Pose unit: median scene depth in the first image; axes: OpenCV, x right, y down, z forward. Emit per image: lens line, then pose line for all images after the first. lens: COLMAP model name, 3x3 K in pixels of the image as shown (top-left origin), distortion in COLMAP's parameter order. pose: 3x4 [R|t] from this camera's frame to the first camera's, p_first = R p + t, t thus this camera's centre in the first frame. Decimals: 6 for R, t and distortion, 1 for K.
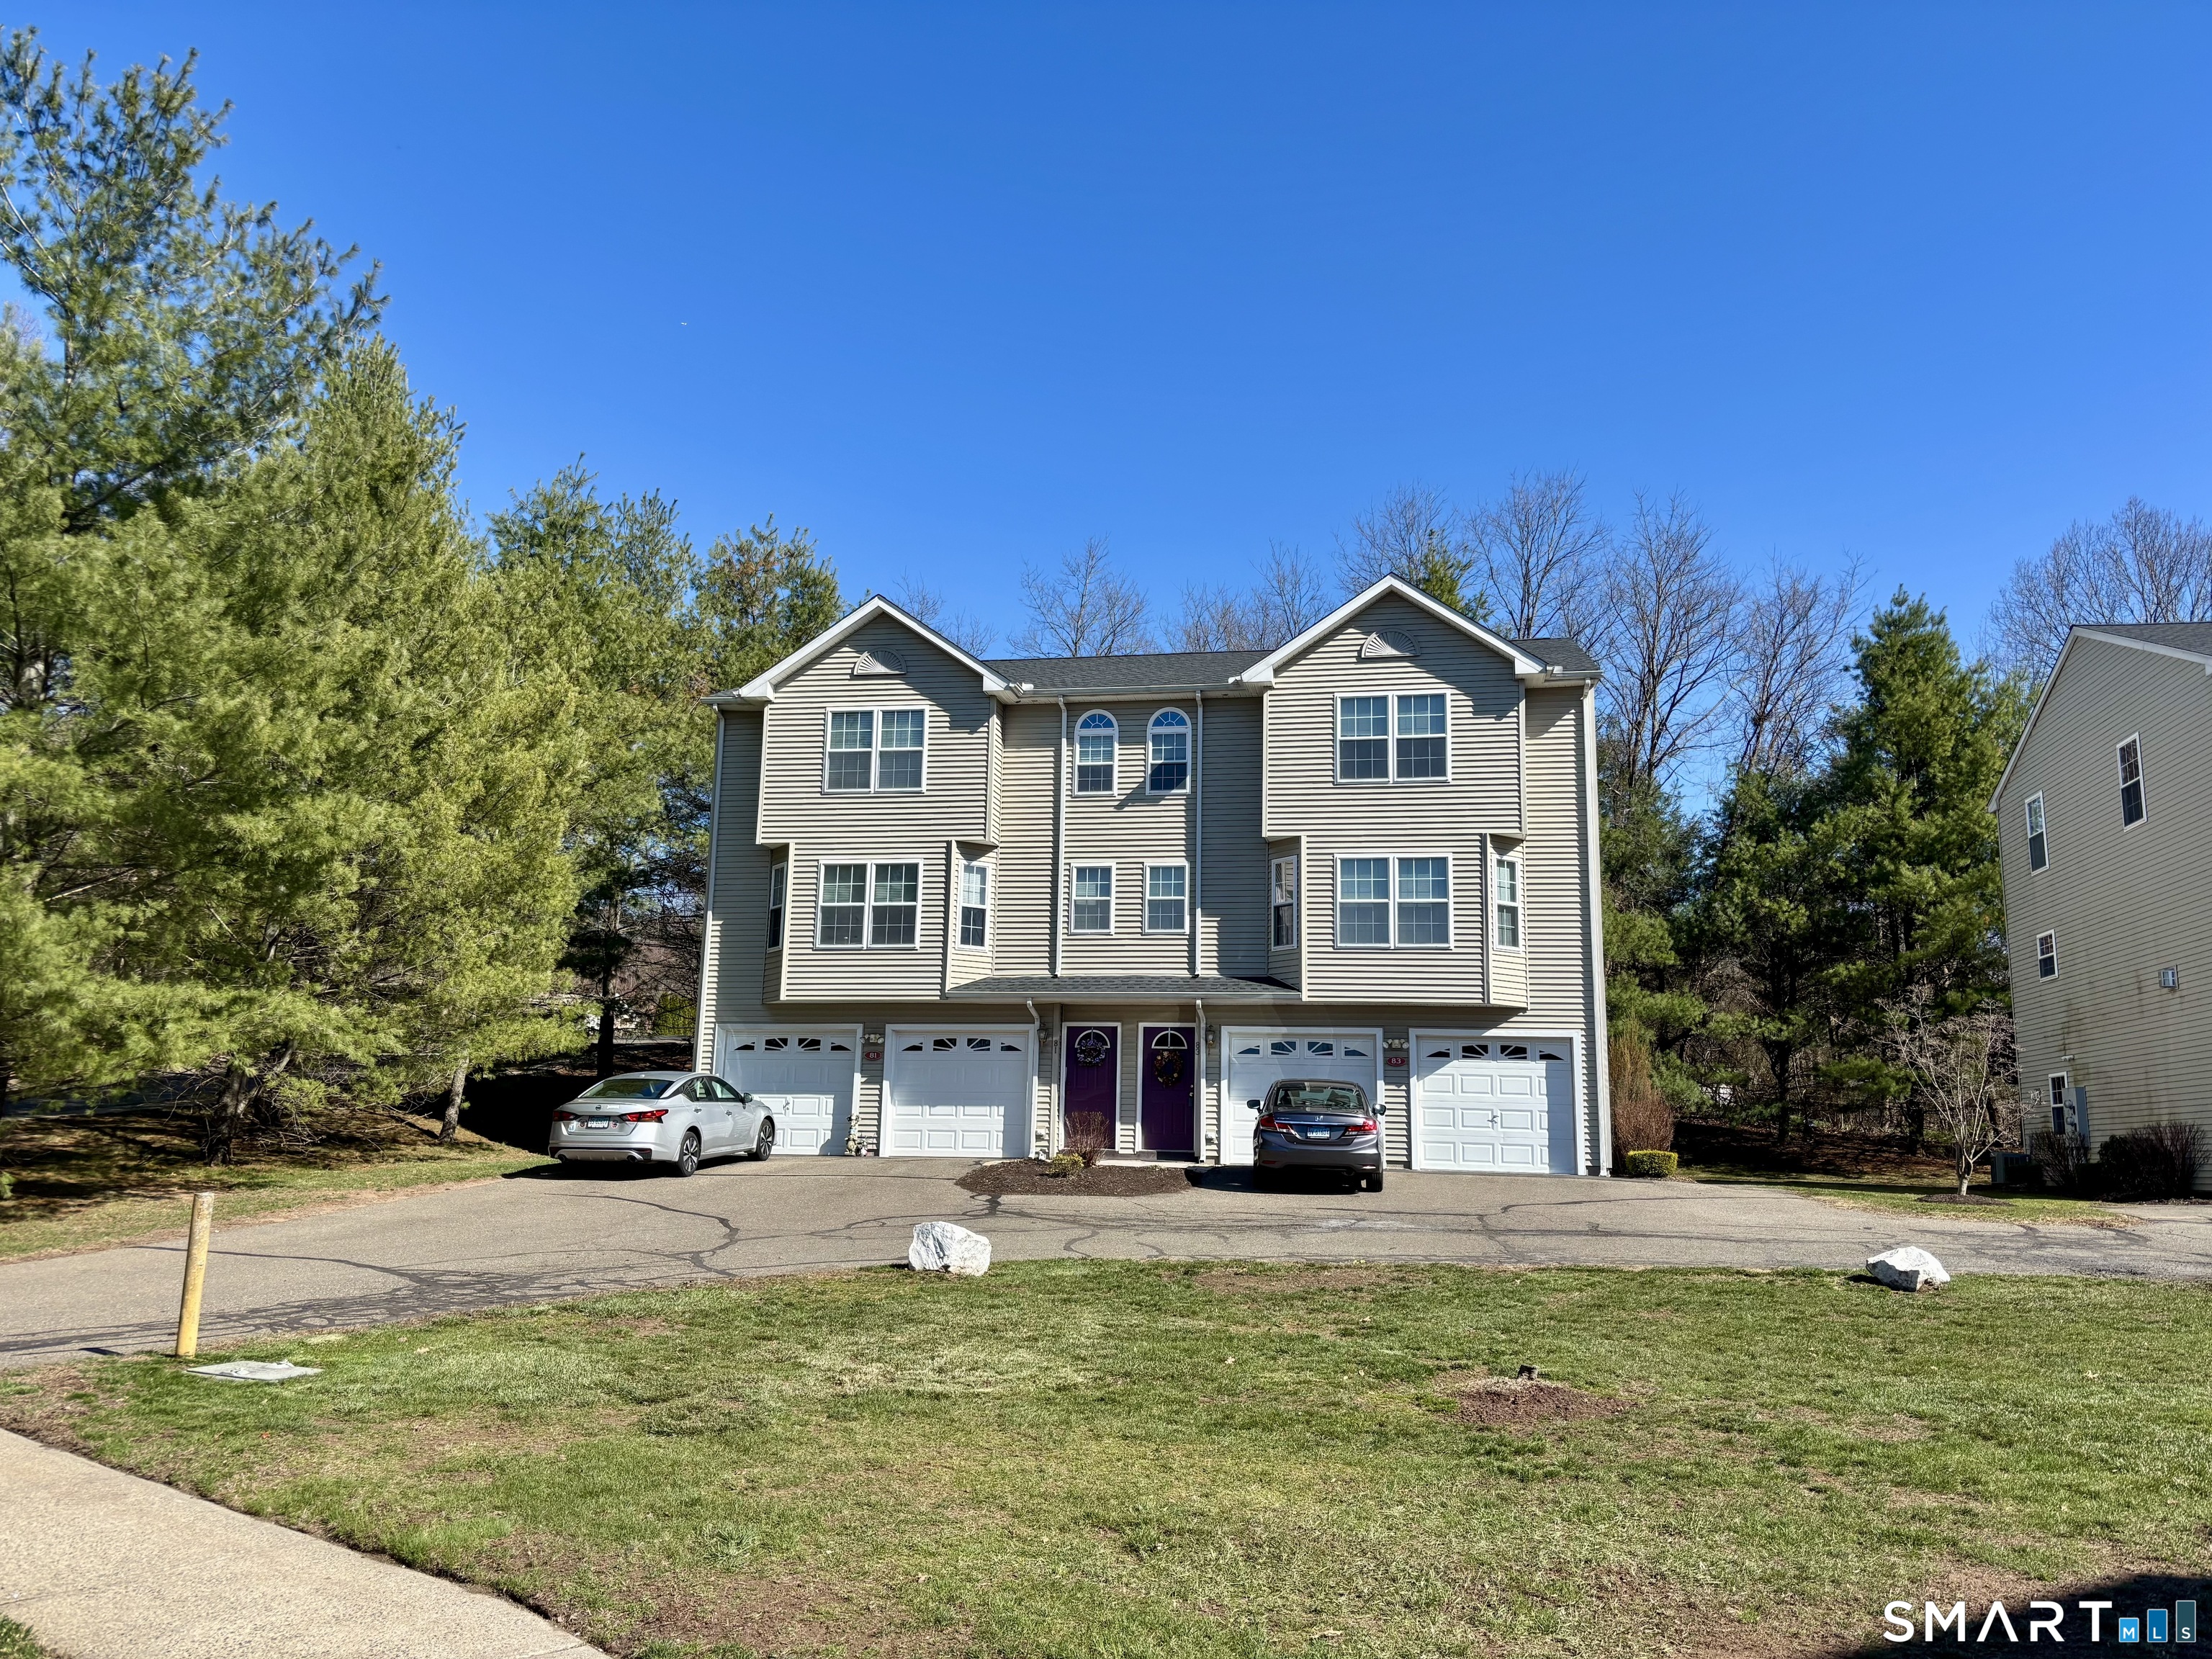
lens RADIAL K [[1662.4, 0, 1109.2], [0, 1662.4, 800.7], [0, 0, 1]] dist [0.043395, -0.076006]
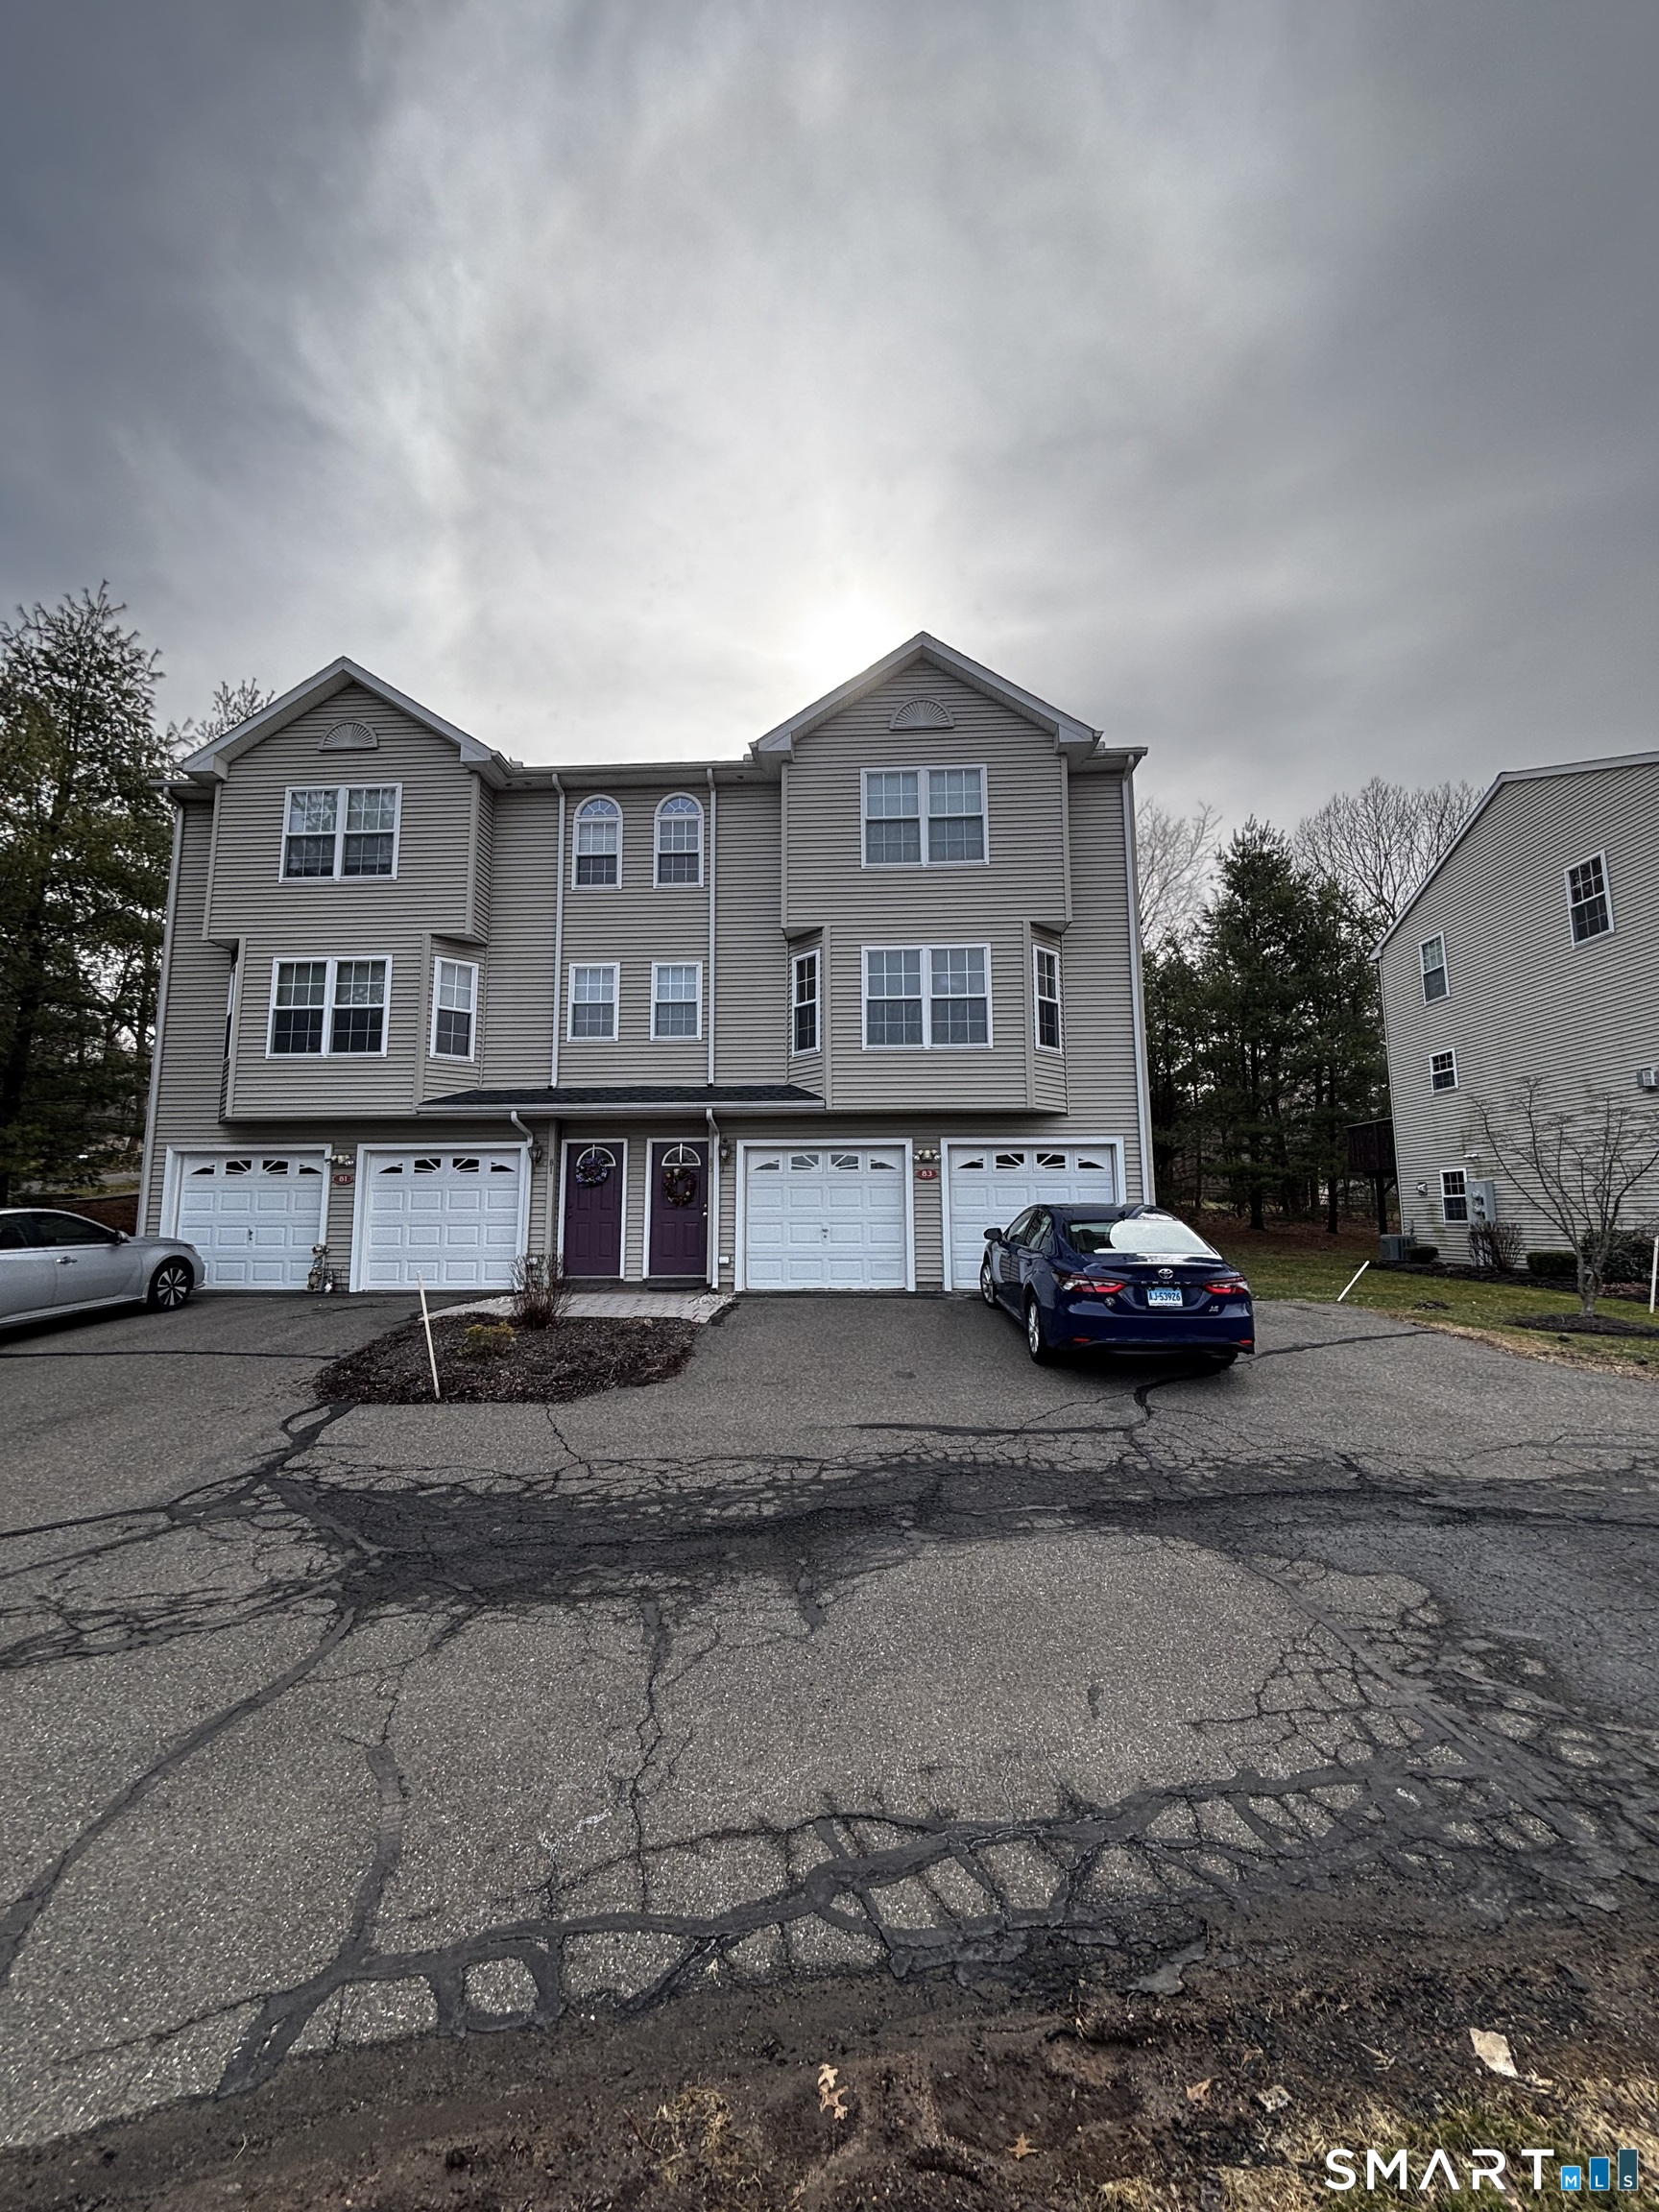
lens RADIAL K [[881.2, 0, 835.0], [0, 881.2, 1107.9], [0, 0, 1]] dist [0.001277, -0.001392]
pose [[0.990370, -0.010144, 0.138074, 0.054199], [-0.002132, 0.996077, 0.088469, 0.075007], [-0.138429, -0.087911, 0.986463, 0.515760]]
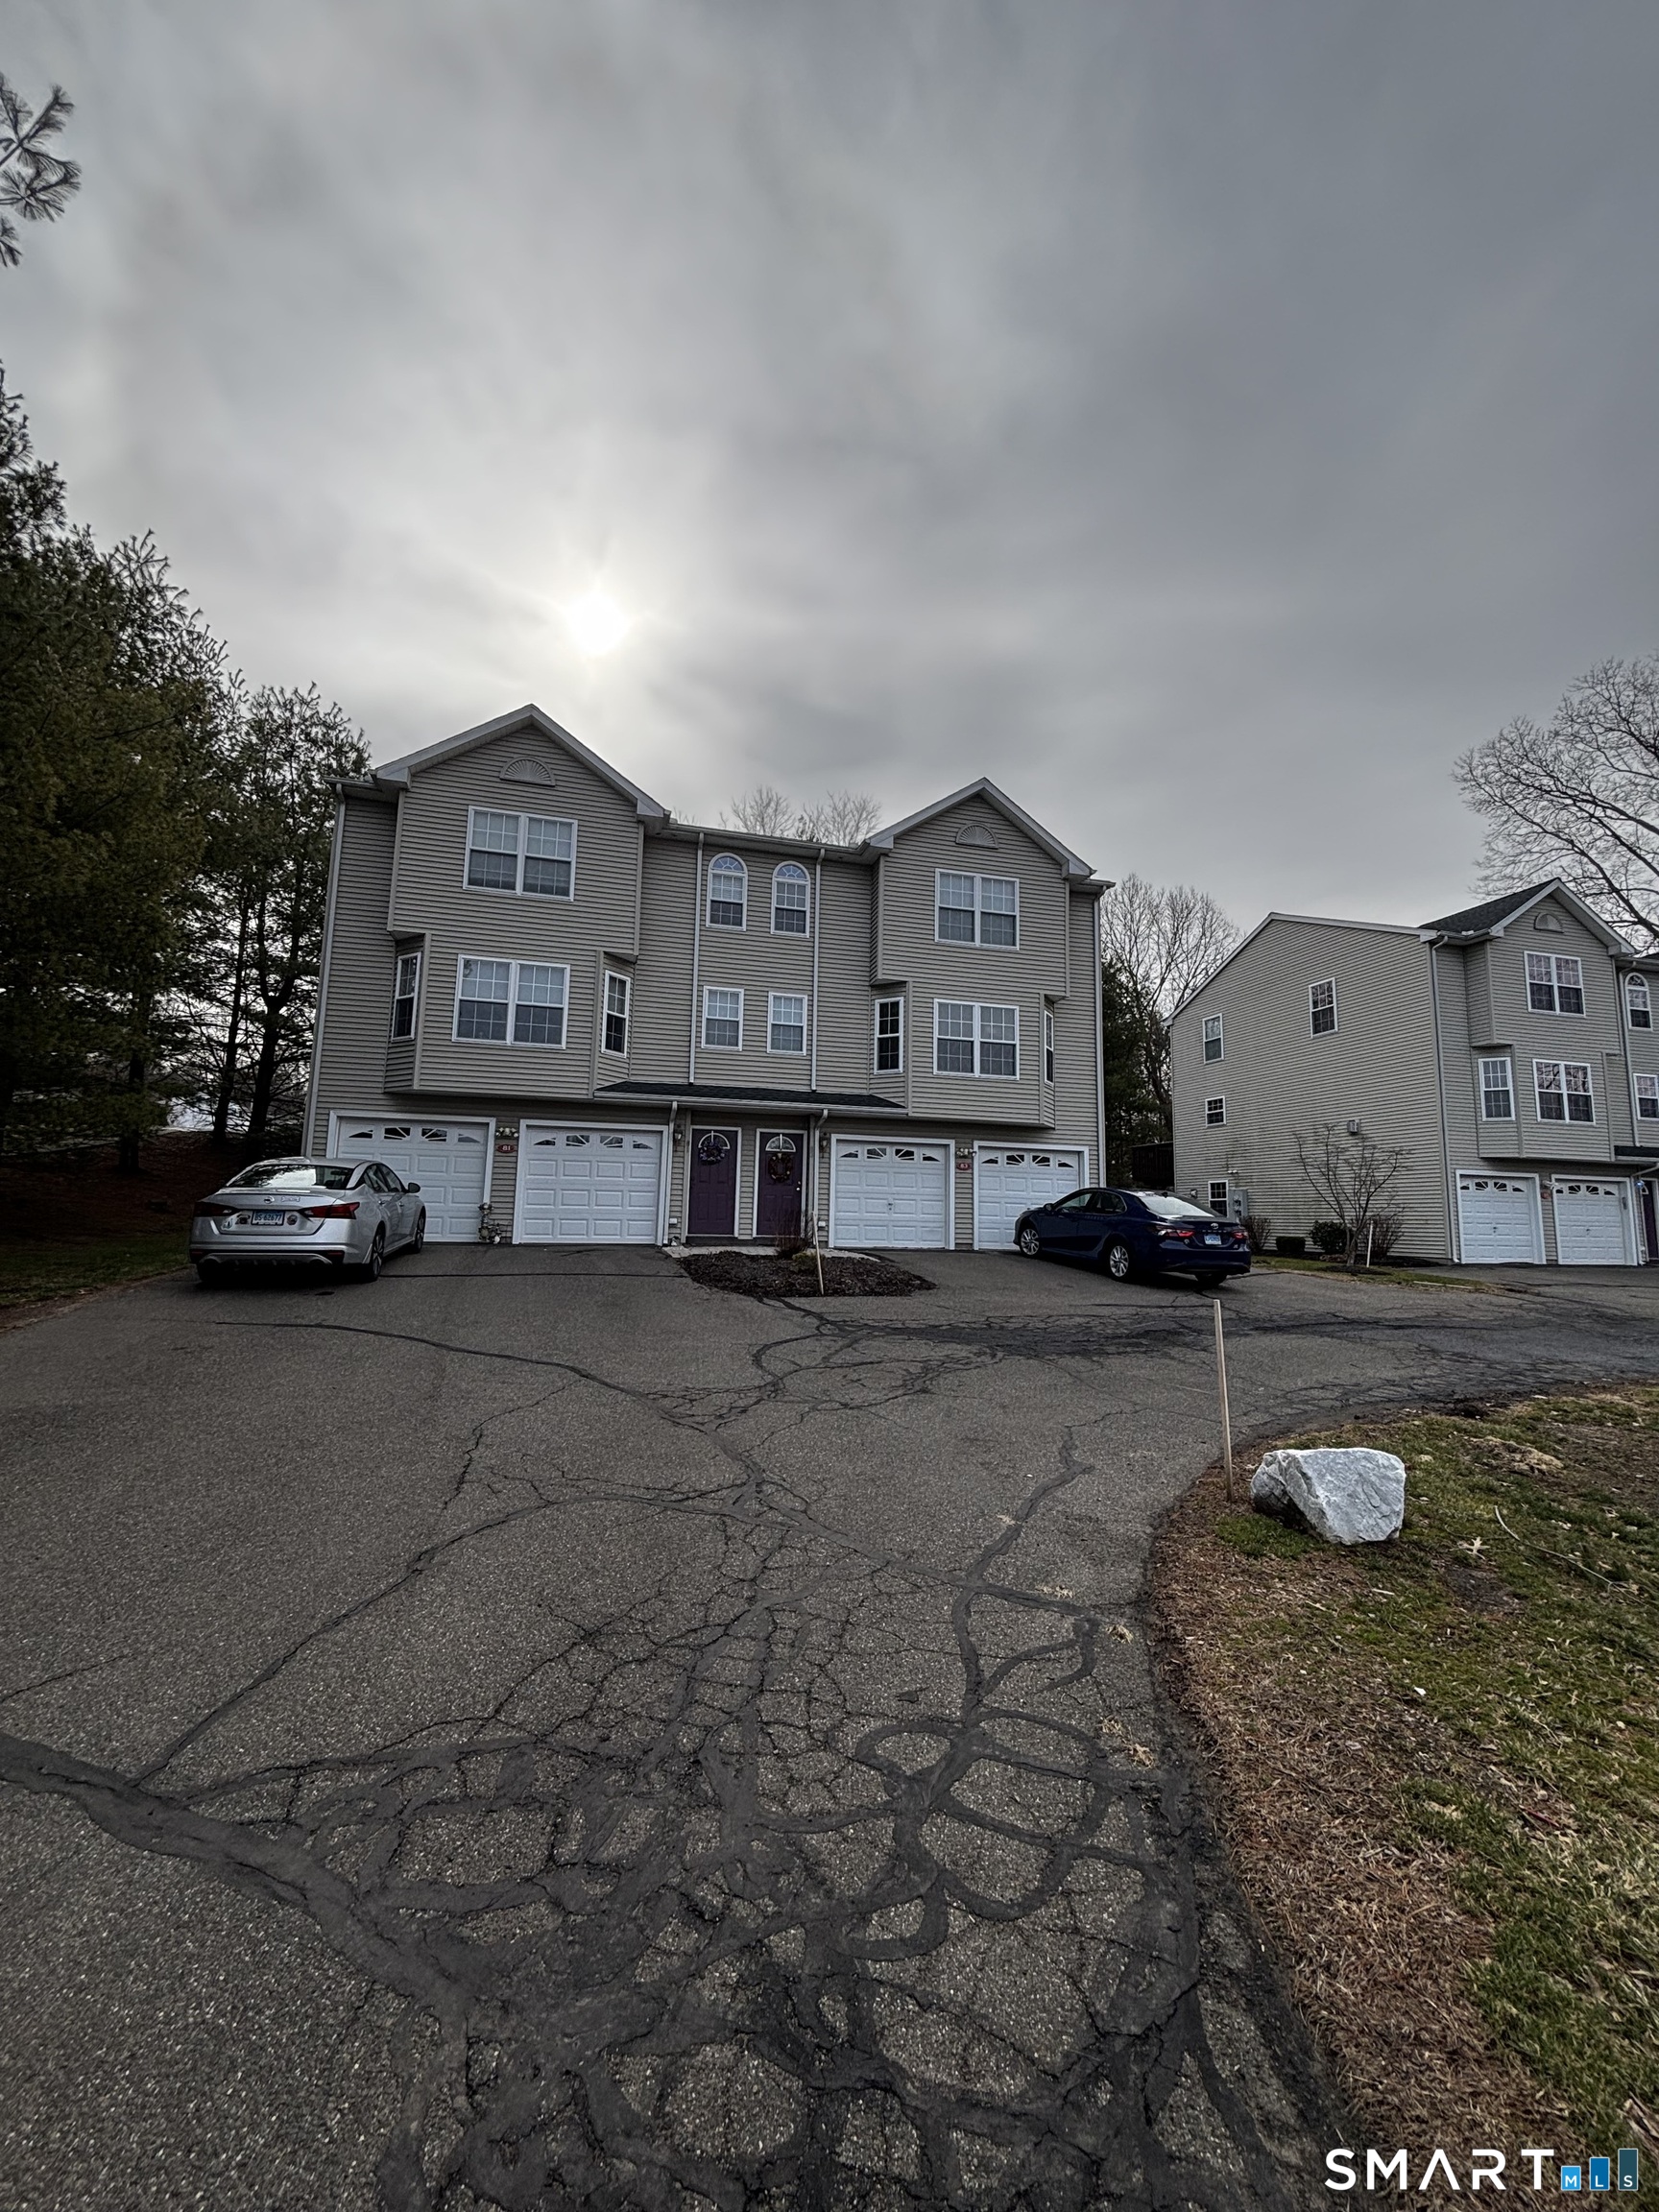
lens RADIAL K [[881.2, 0, 820.9], [0, 881.2, 1108.9], [0, 0, 1]] dist [0.001277, -0.001392]
pose [[0.903395, 0.052475, 0.425587, -0.206337], [-0.092940, 0.992853, 0.074865, 0.070443], [-0.418617, -0.107186, 0.901815, 0.429377]]
